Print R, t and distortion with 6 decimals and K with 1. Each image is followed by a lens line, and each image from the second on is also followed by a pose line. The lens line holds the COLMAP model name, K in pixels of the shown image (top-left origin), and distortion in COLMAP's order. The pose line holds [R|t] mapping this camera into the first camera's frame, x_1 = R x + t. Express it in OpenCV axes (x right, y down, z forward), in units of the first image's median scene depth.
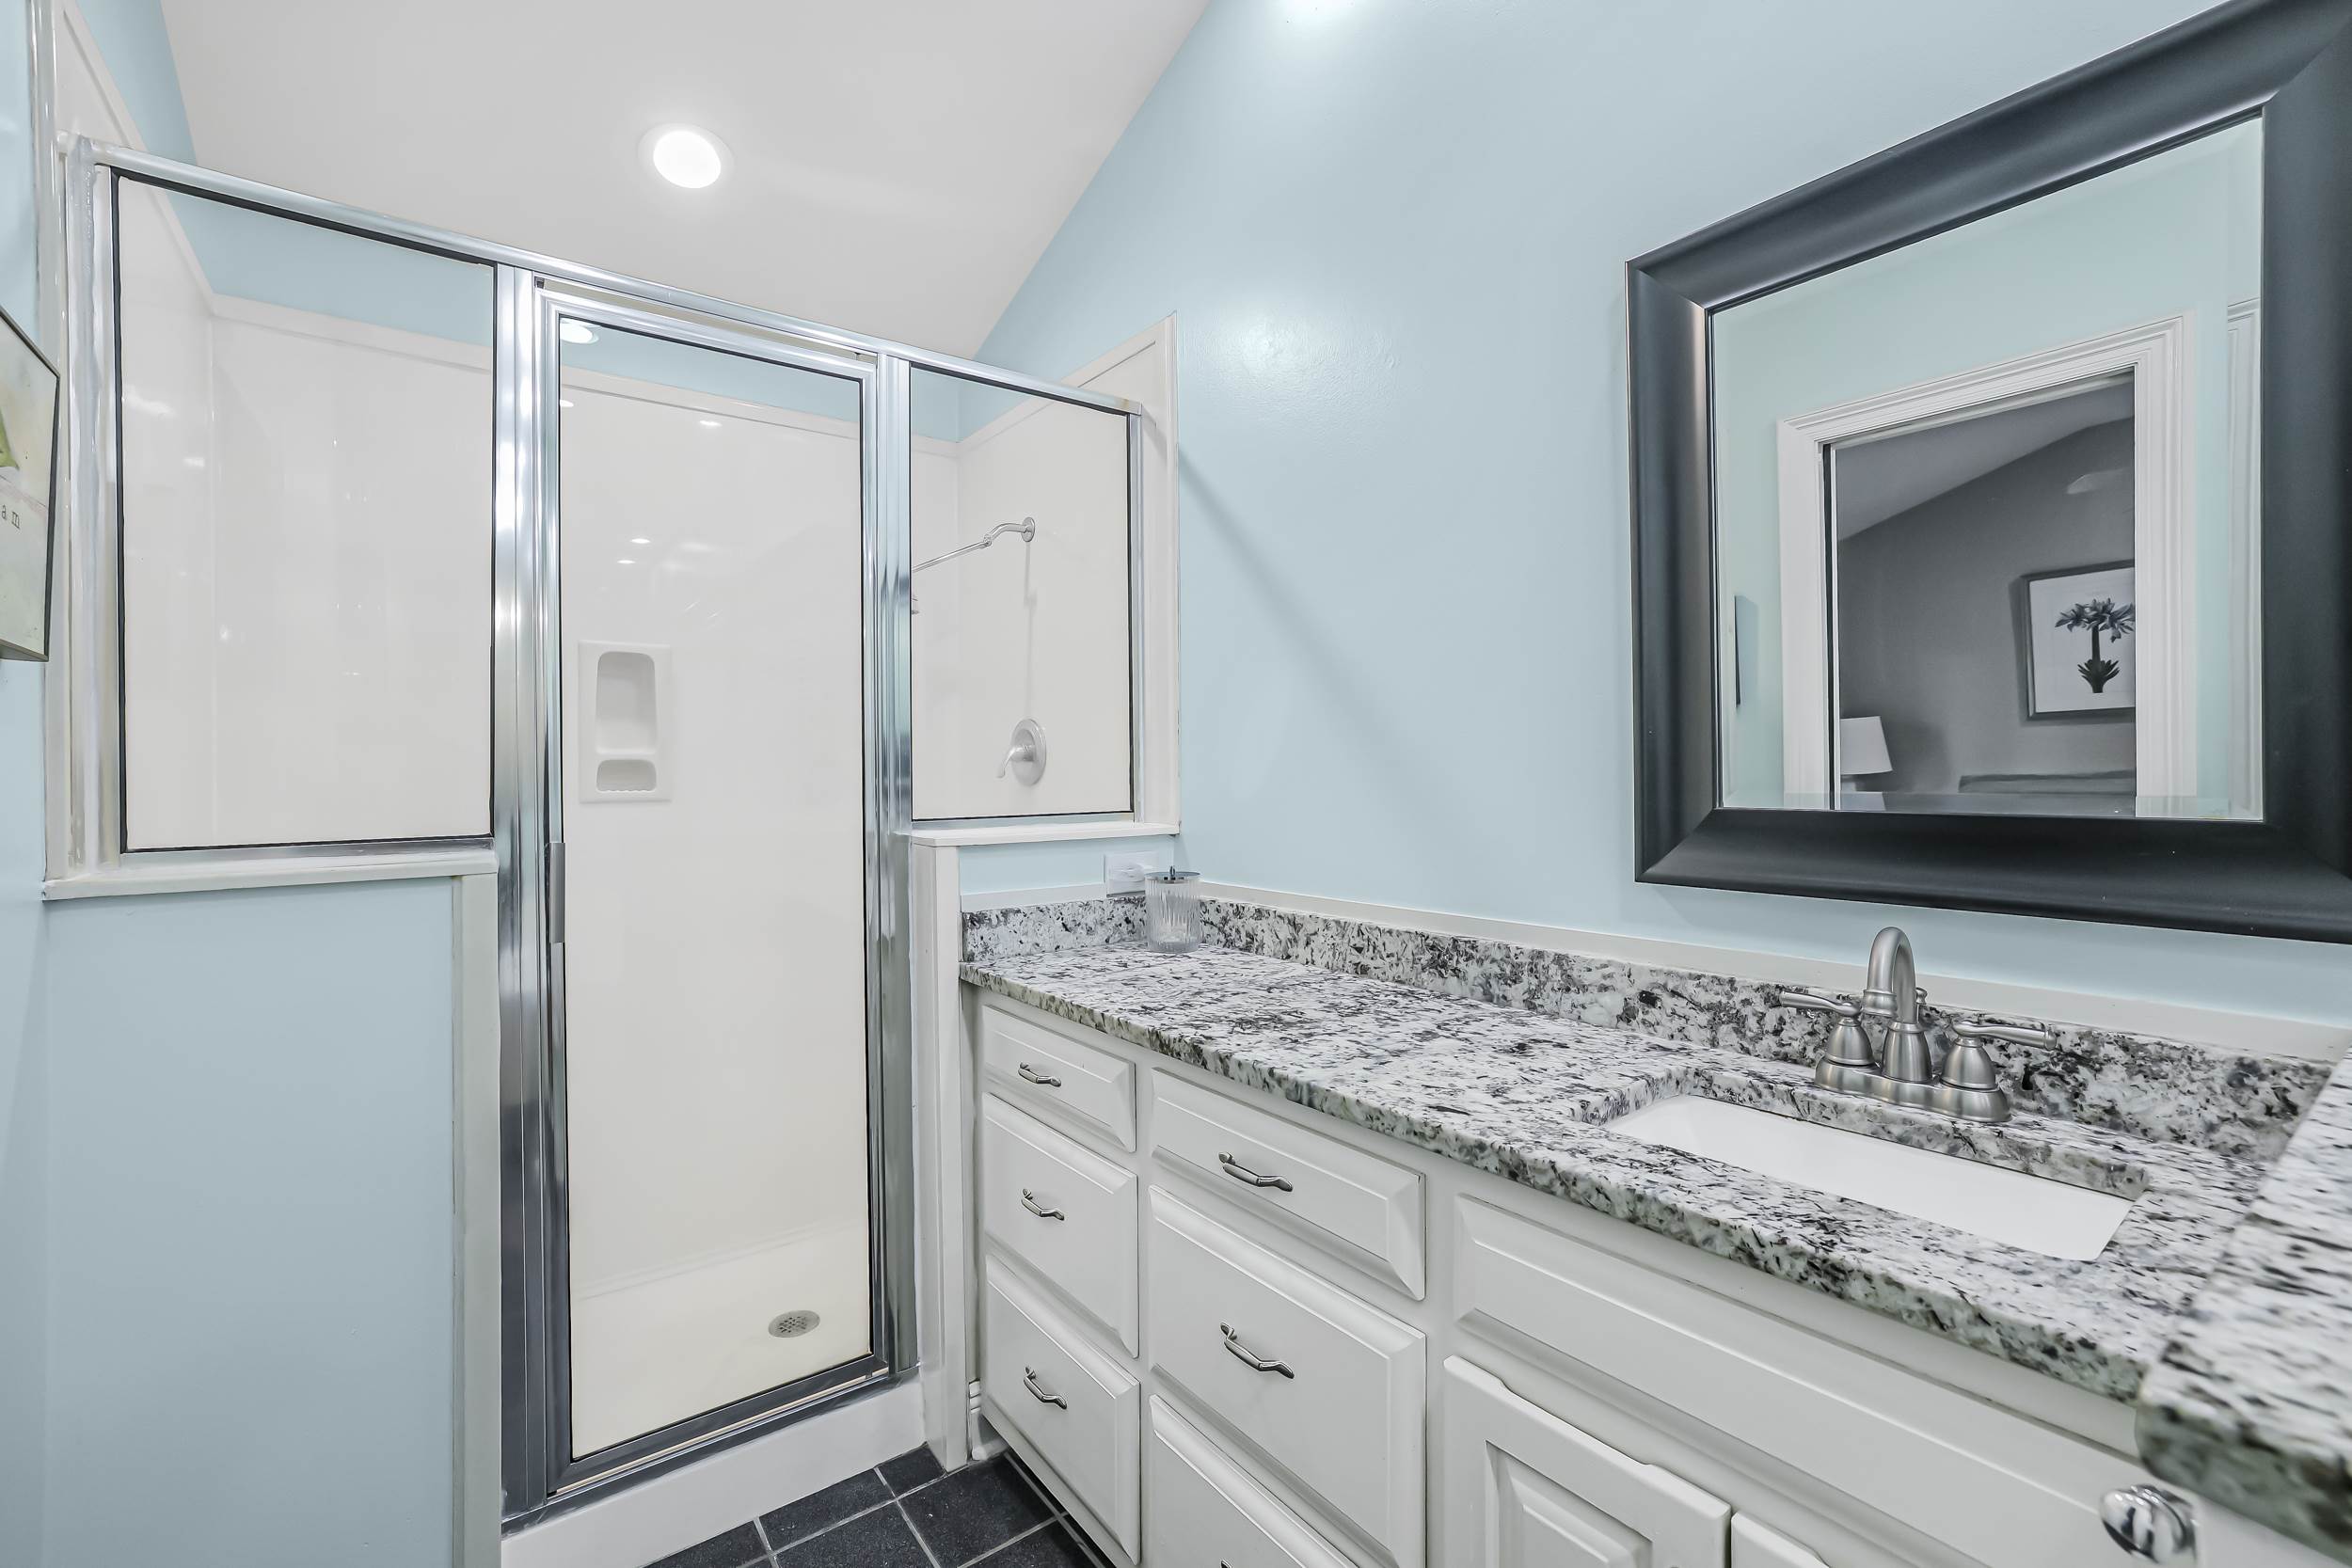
lens RADIAL K [[1014.0, 0, 1168.1], [0, 1014.0, 772.1], [0, 0, 1]] dist [-0.031090, 0.016054]
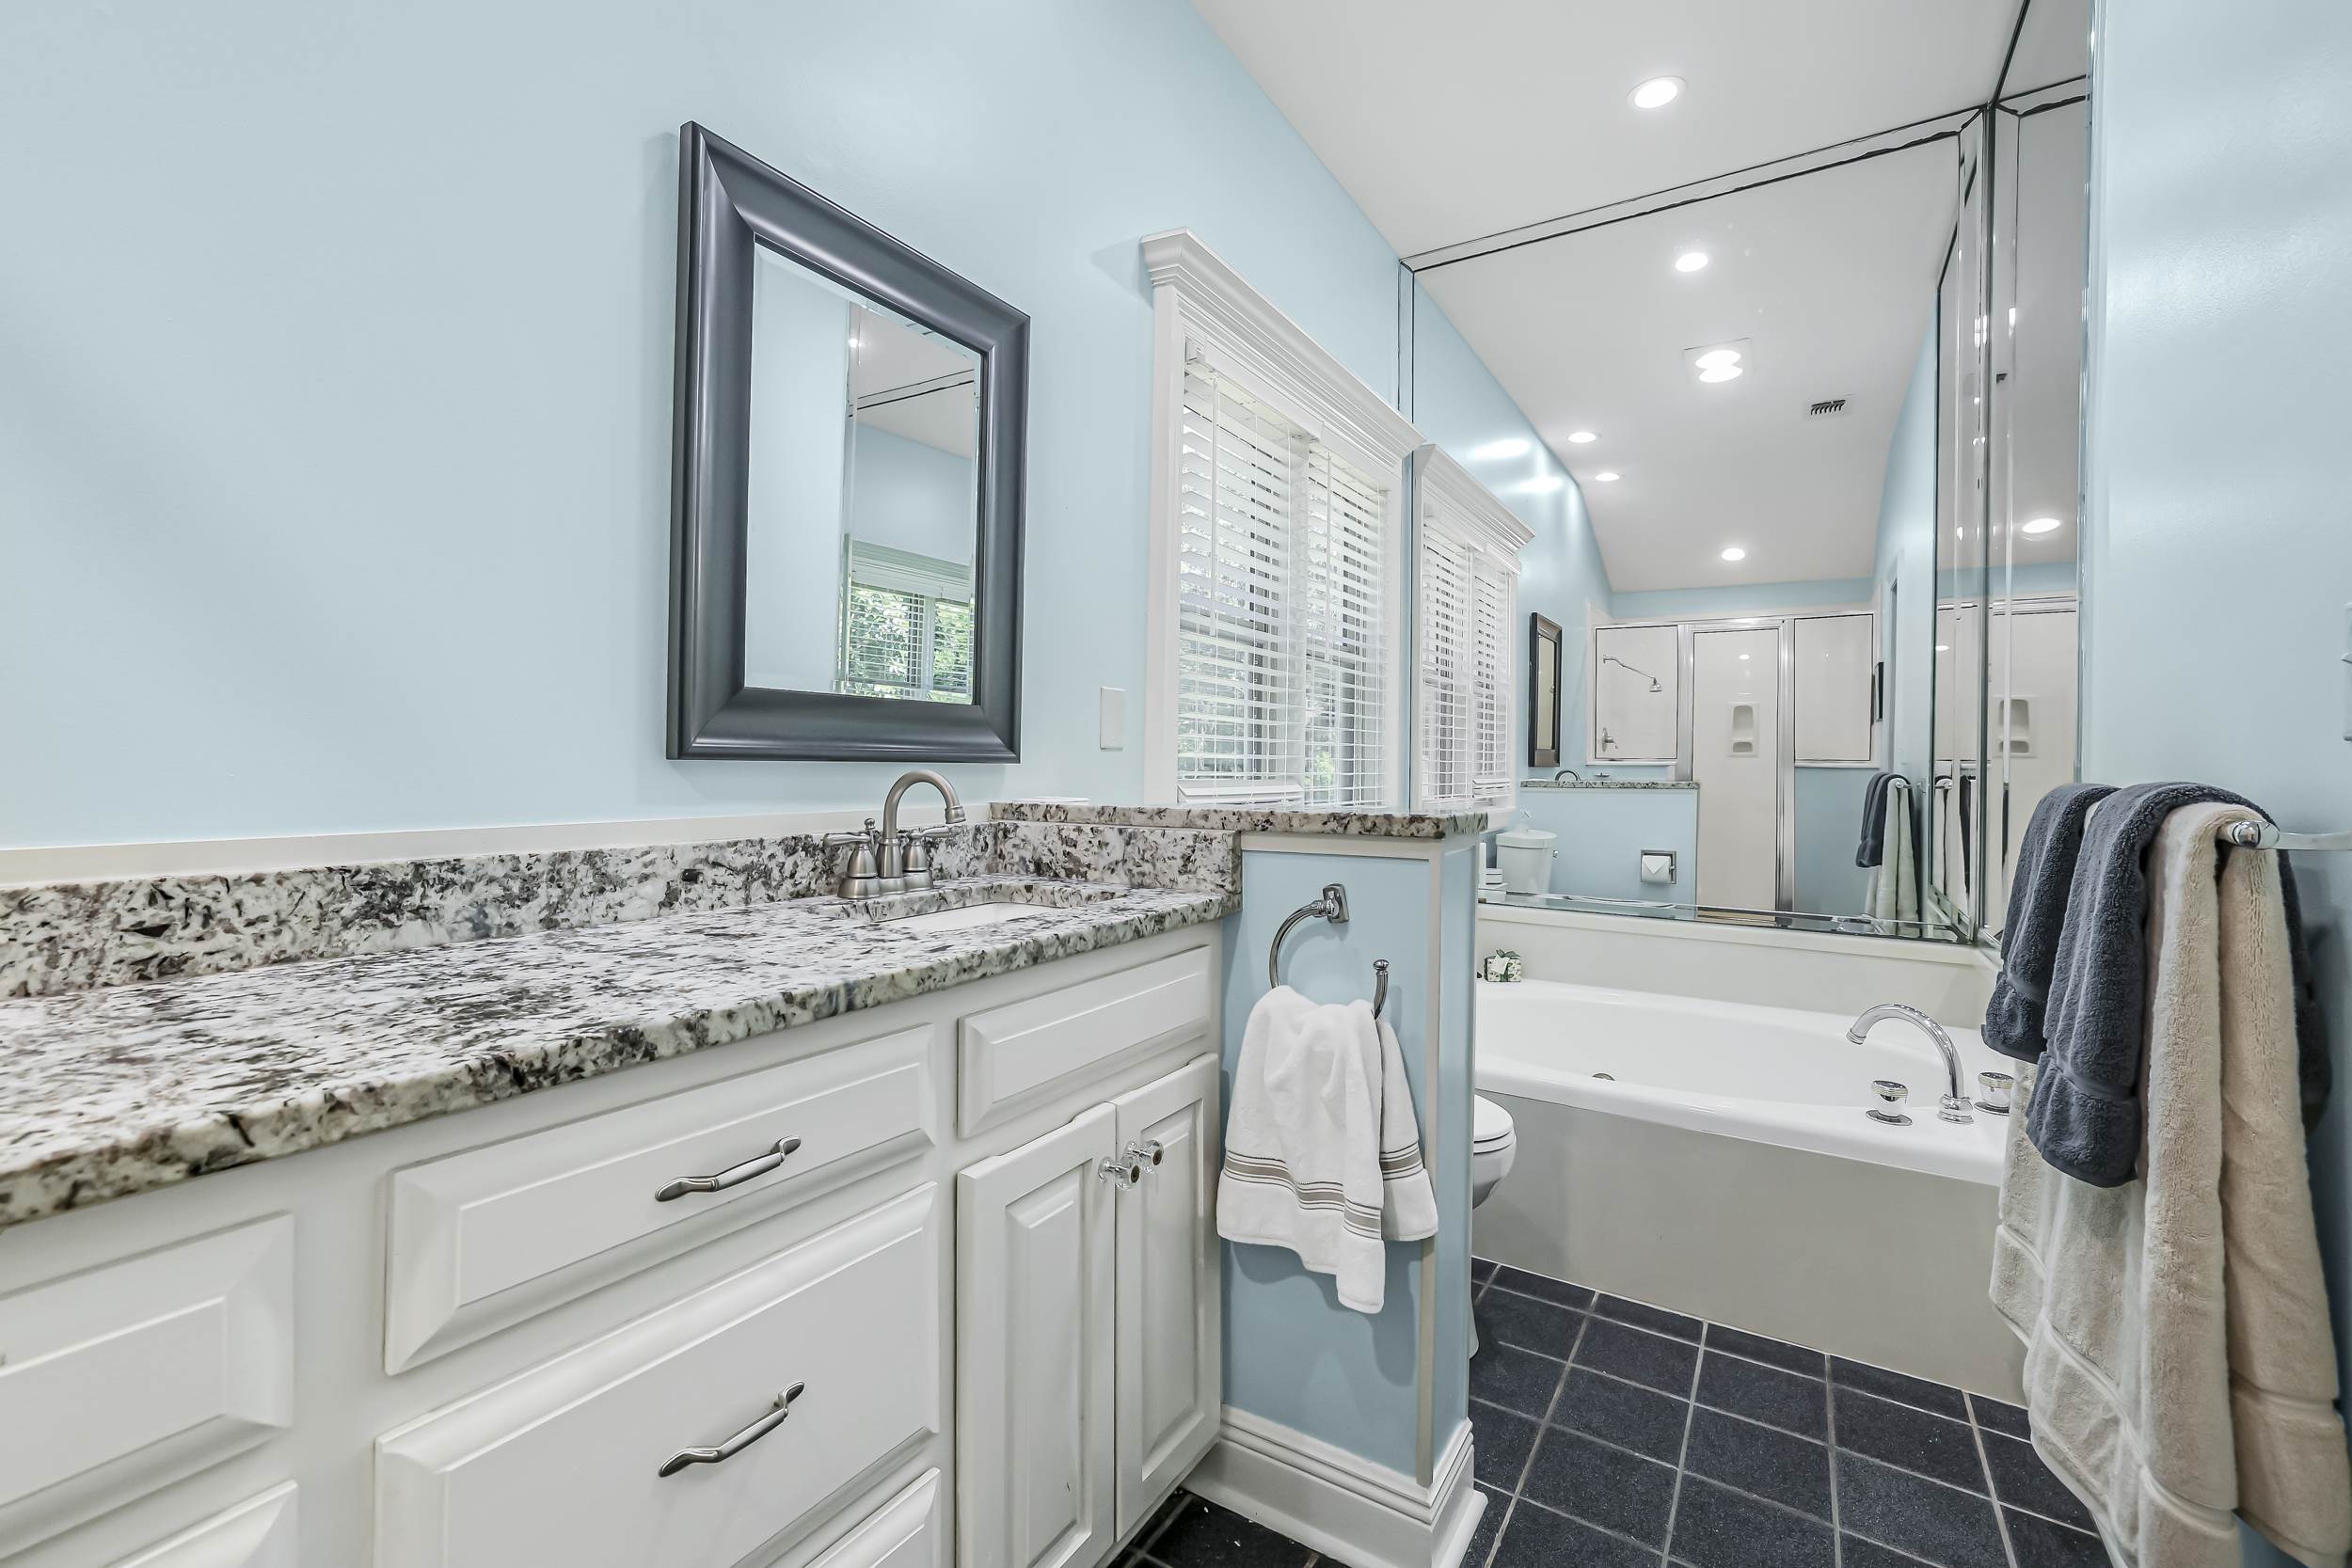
lens RADIAL K [[1014.0, 0, 1167.6], [0, 1014.0, 775.2], [0, 0, 1]] dist [-0.031090, 0.016054]
pose [[-0.367321, -0.003474, 0.930088, -0.598689], [-0.005788, 0.999982, 0.001449, 0.117335], [-0.930076, -0.004851, -0.367335, 0.896461]]
